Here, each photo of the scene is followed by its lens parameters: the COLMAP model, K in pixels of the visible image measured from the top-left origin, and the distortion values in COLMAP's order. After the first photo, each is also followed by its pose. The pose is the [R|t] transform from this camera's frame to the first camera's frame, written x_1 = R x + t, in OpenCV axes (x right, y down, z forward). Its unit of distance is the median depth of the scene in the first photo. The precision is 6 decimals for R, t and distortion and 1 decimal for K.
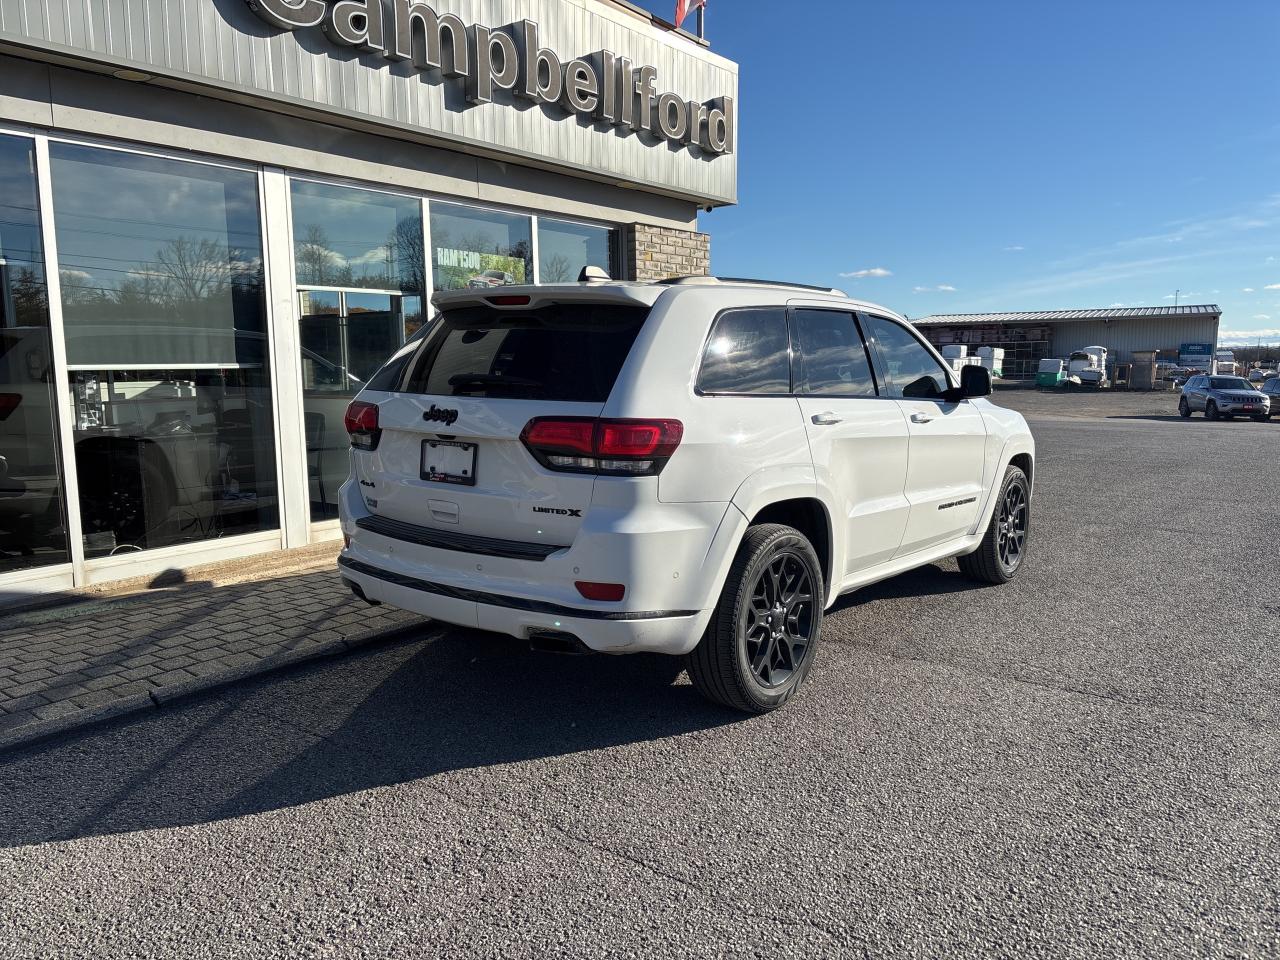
lens RADIAL K [[965.5, 0, 644.9], [0, 965.5, 478.6], [0, 0, 1]] dist [0.044691, -0.042524]
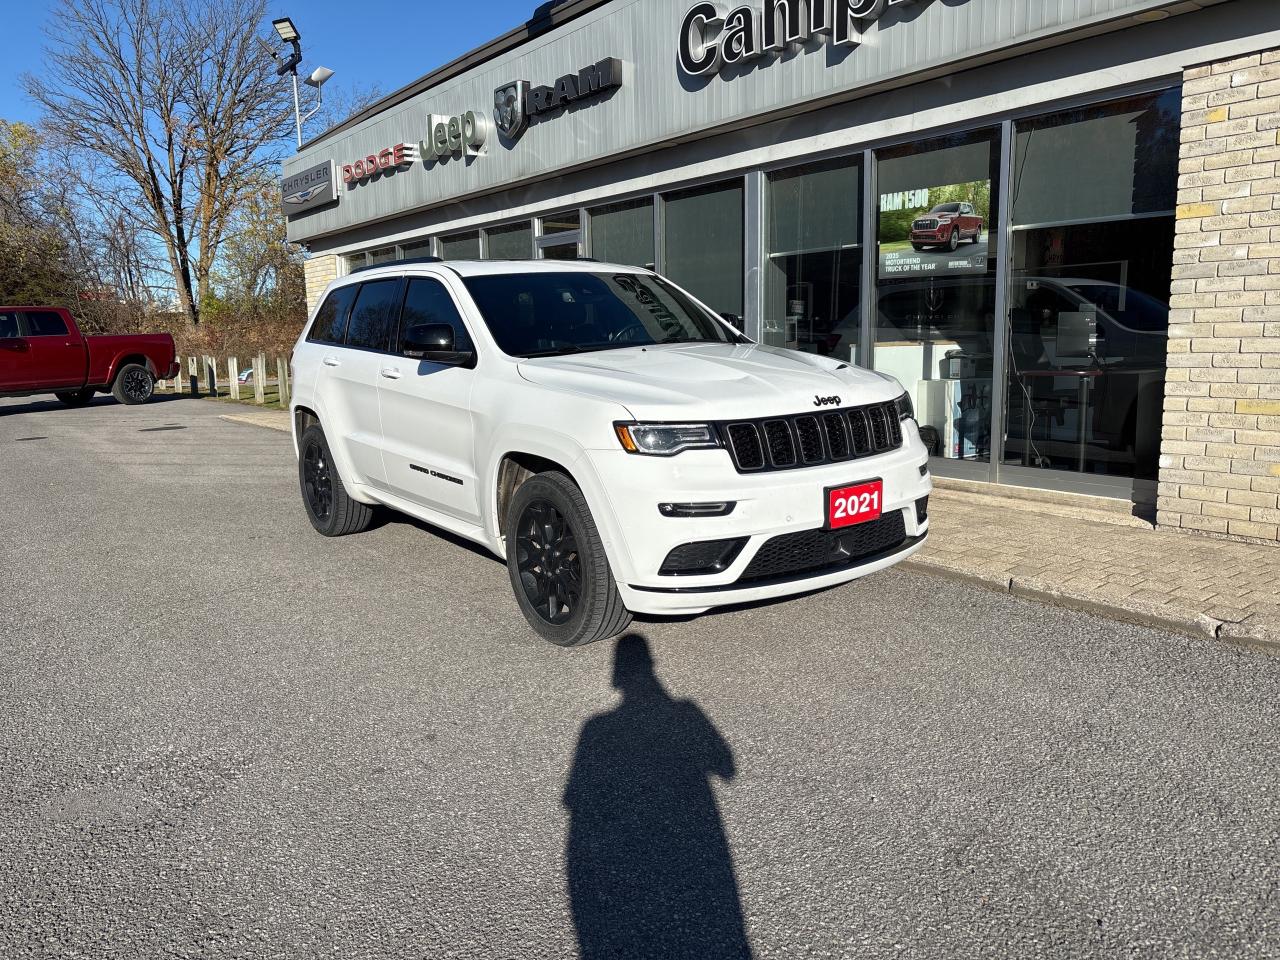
lens RADIAL K [[965.5, 0, 640.8], [0, 965.5, 475.8], [0, 0, 1]] dist [0.044691, -0.042524]
pose [[-0.262614, 0.157791, -0.951912, 1.489073], [-0.095402, 0.977458, 0.188345, -0.213226], [0.960173, 0.140276, -0.241640, 1.847356]]
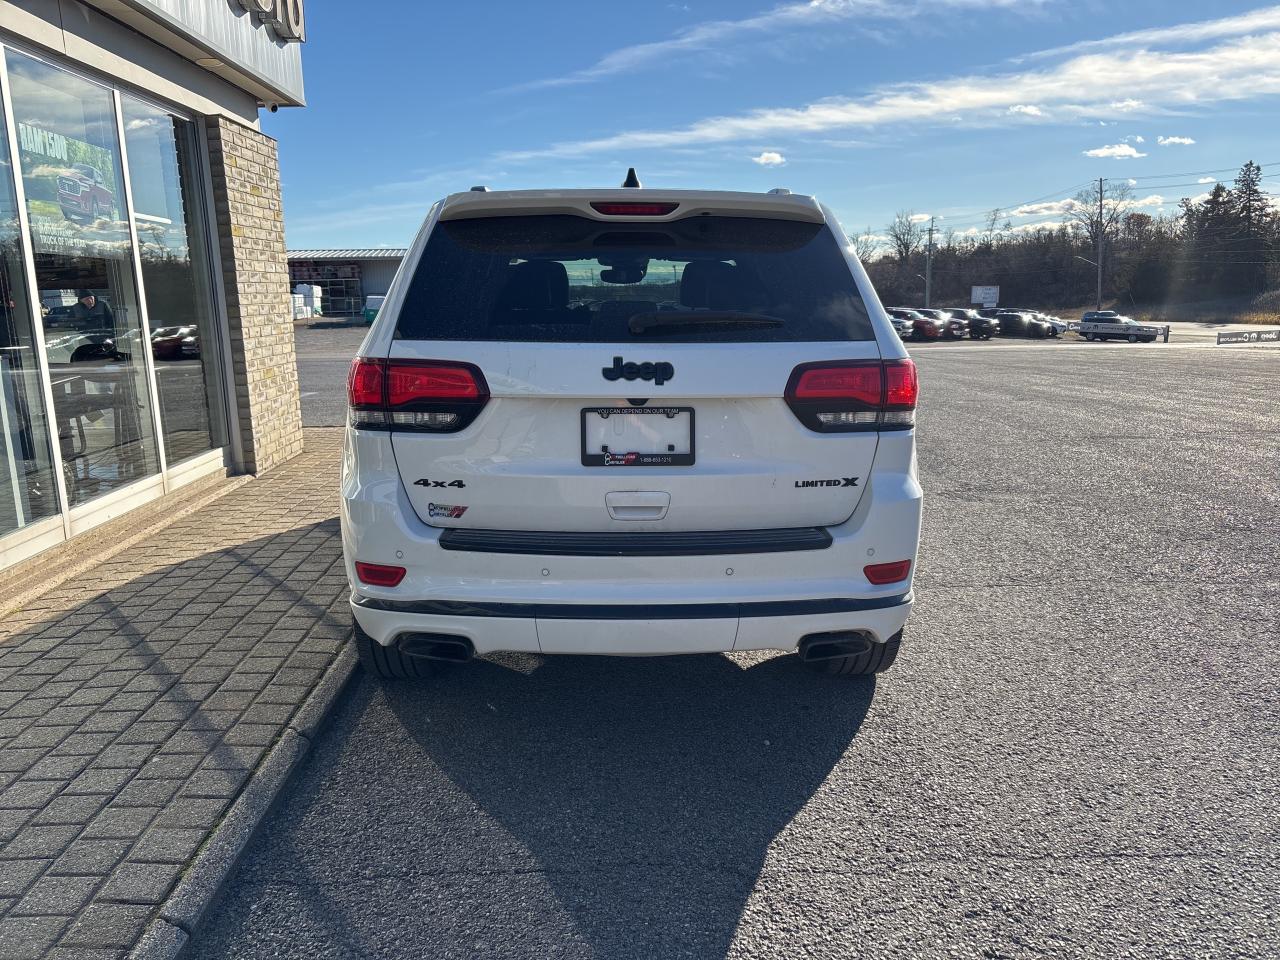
lens RADIAL K [[965.5, 0, 636.1], [0, 965.5, 479.6], [0, 0, 1]] dist [0.044691, -0.042524]
pose [[0.771802, -0.126225, 0.623209, -0.586434], [0.086502, 0.991830, 0.093759, -0.047190], [-0.629952, -0.018455, 0.776415, 0.402685]]
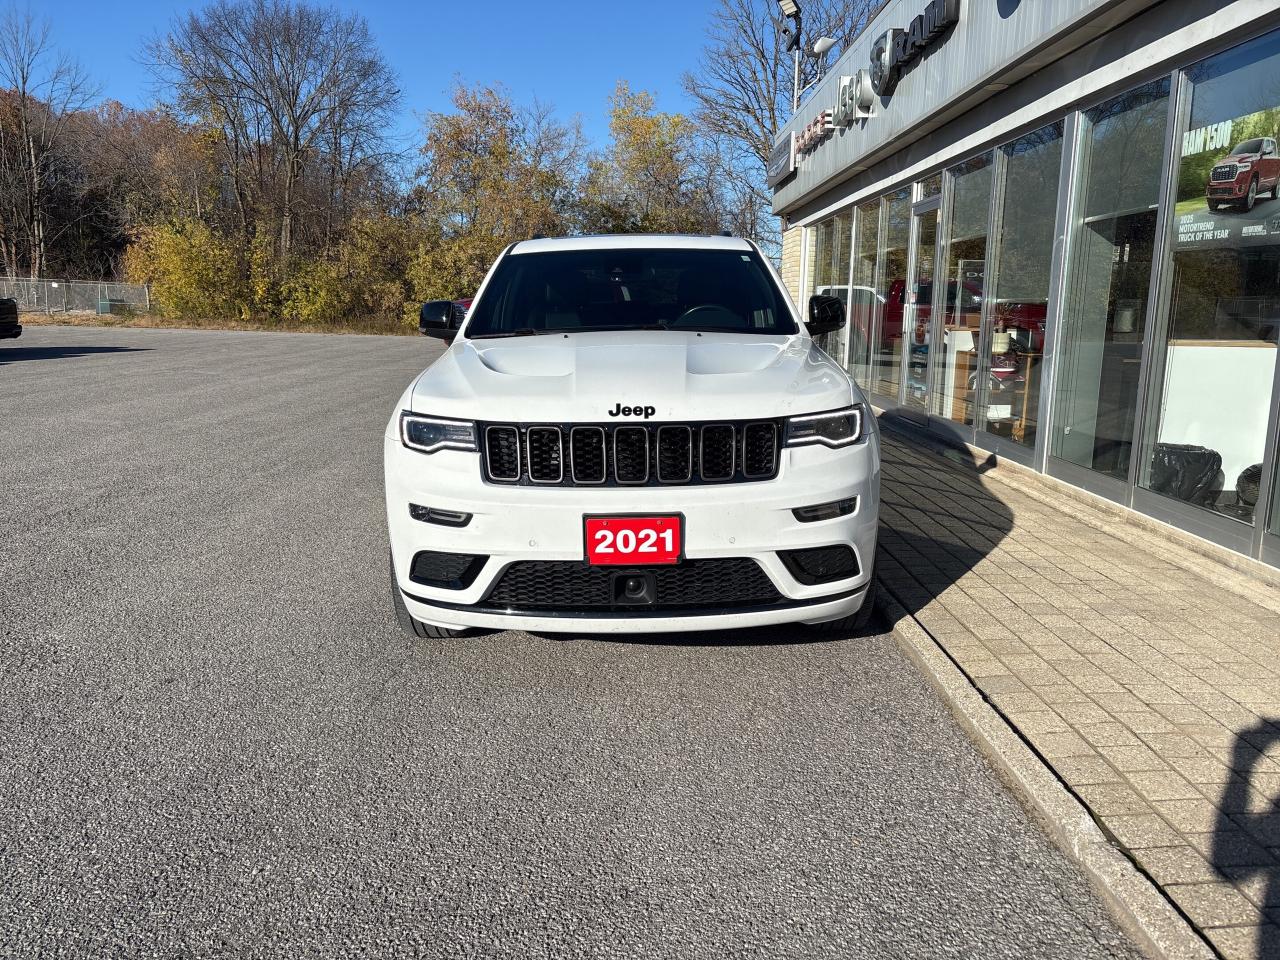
lens RADIAL K [[965.5, 0, 638.3], [0, 965.5, 478.2], [0, 0, 1]] dist [0.044691, -0.042524]
pose [[-0.788775, 0.112495, -0.604300, 0.985709], [-0.075960, 0.957736, 0.277438, -0.290450], [0.609971, 0.264739, -0.746893, 2.396462]]
